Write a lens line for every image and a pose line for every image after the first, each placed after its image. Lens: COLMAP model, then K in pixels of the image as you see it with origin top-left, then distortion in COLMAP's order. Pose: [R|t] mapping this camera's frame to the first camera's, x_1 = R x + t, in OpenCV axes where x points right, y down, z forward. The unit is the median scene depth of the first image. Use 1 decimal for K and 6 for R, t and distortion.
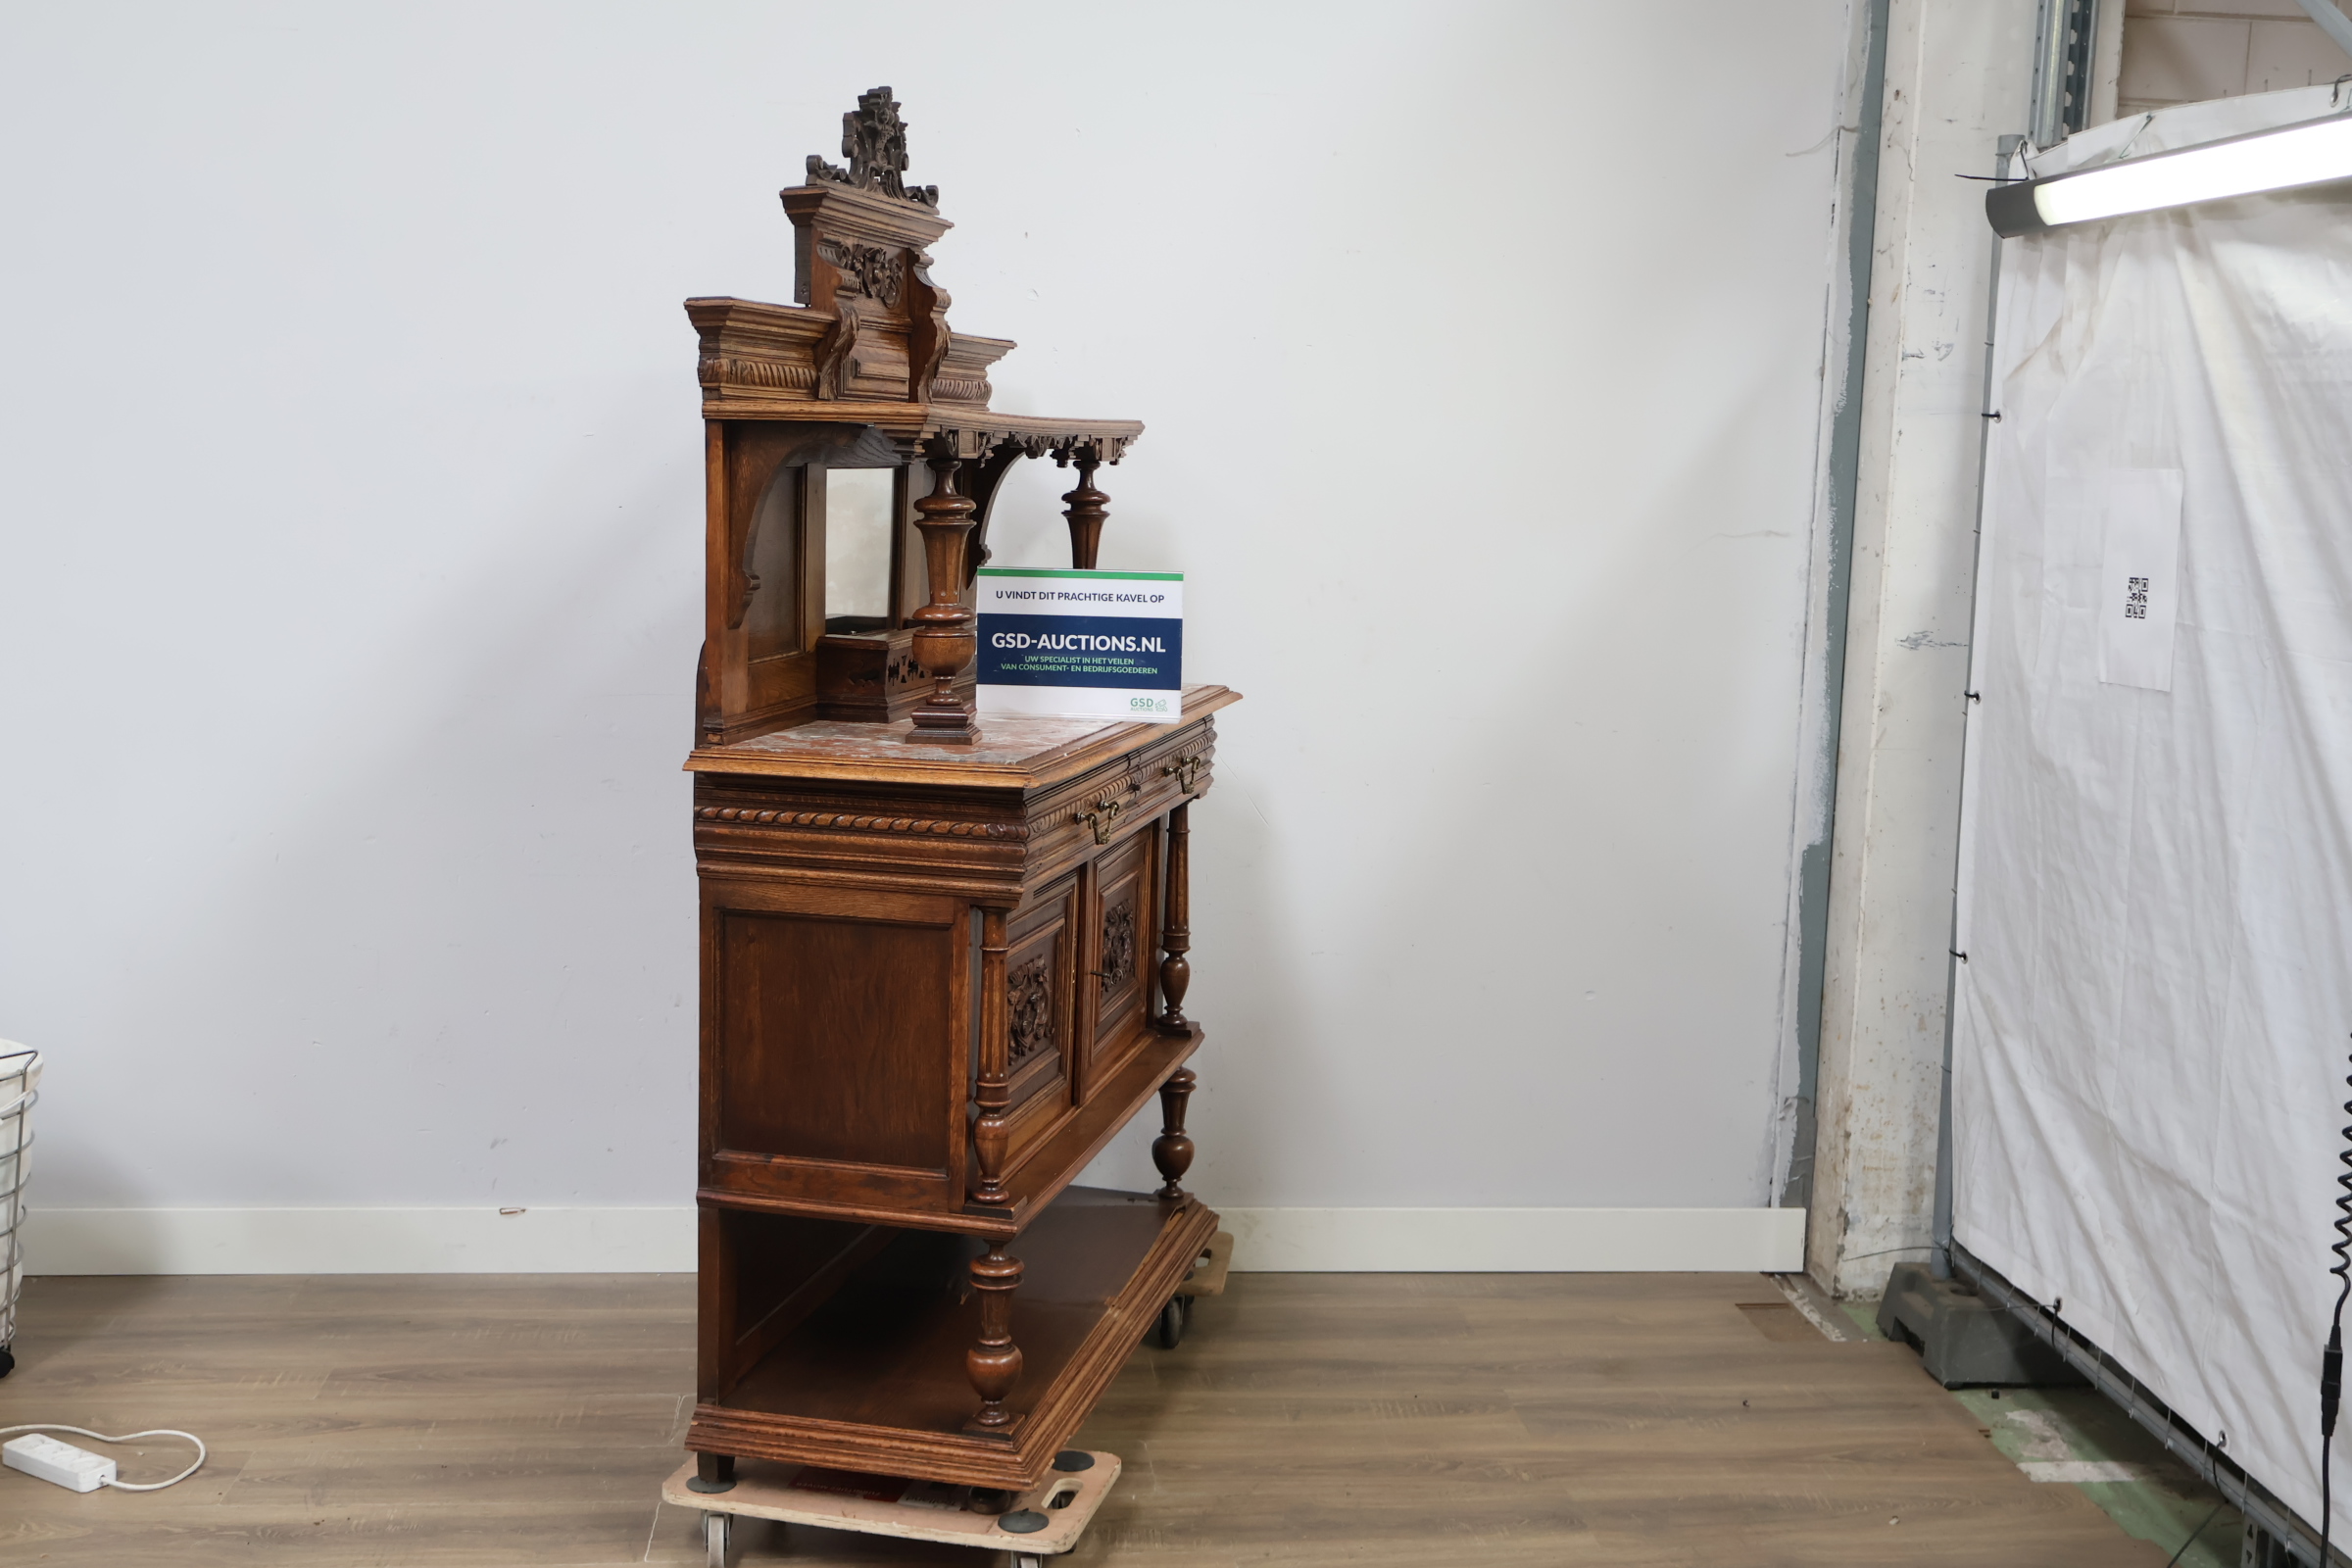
lens RADIAL K [[2603.6, 0, 1182.6], [0, 2603.6, 789.3], [0, 0, 1]] dist [0.018101, 0.000000]
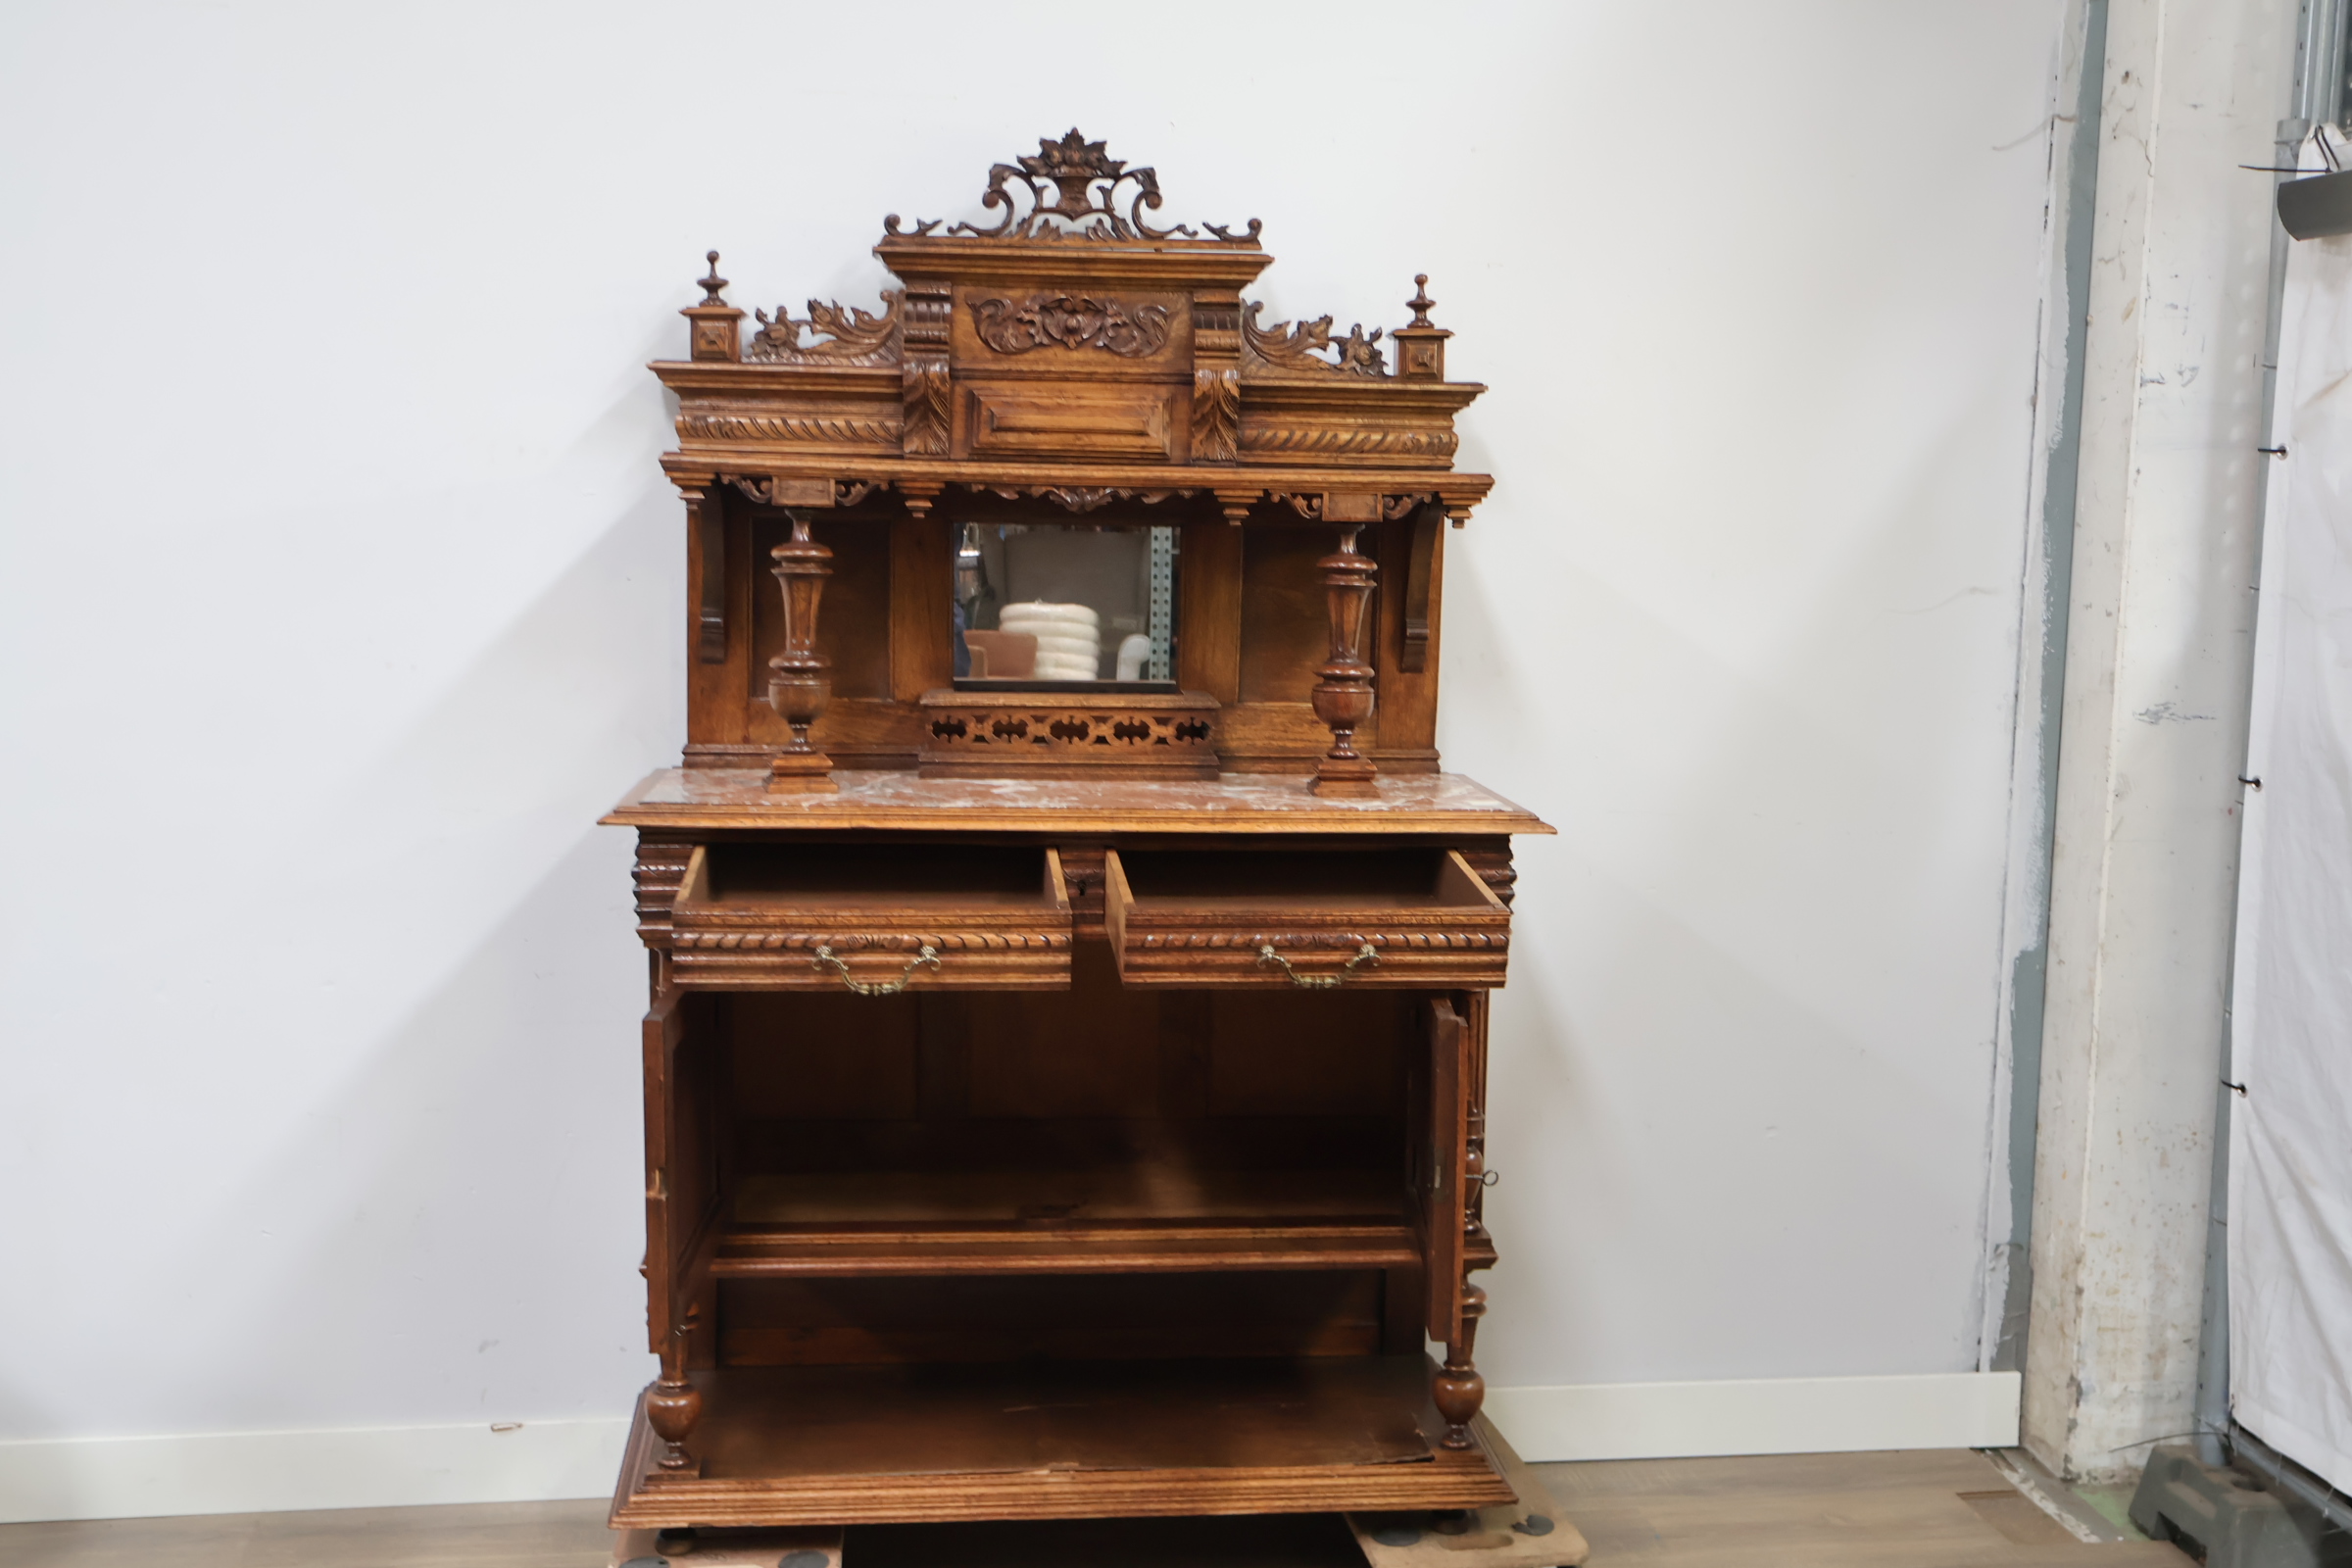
lens RADIAL K [[2603.6, 0, 1190.5], [0, 2603.6, 793.9], [0, 0, 1]] dist [0.018101, 0.000000]
pose [[0.998854, -0.017526, 0.044528, -0.076484], [0.018010, 0.999783, -0.010490, -0.028498], [-0.044334, 0.011279, 0.998953, 0.166396]]
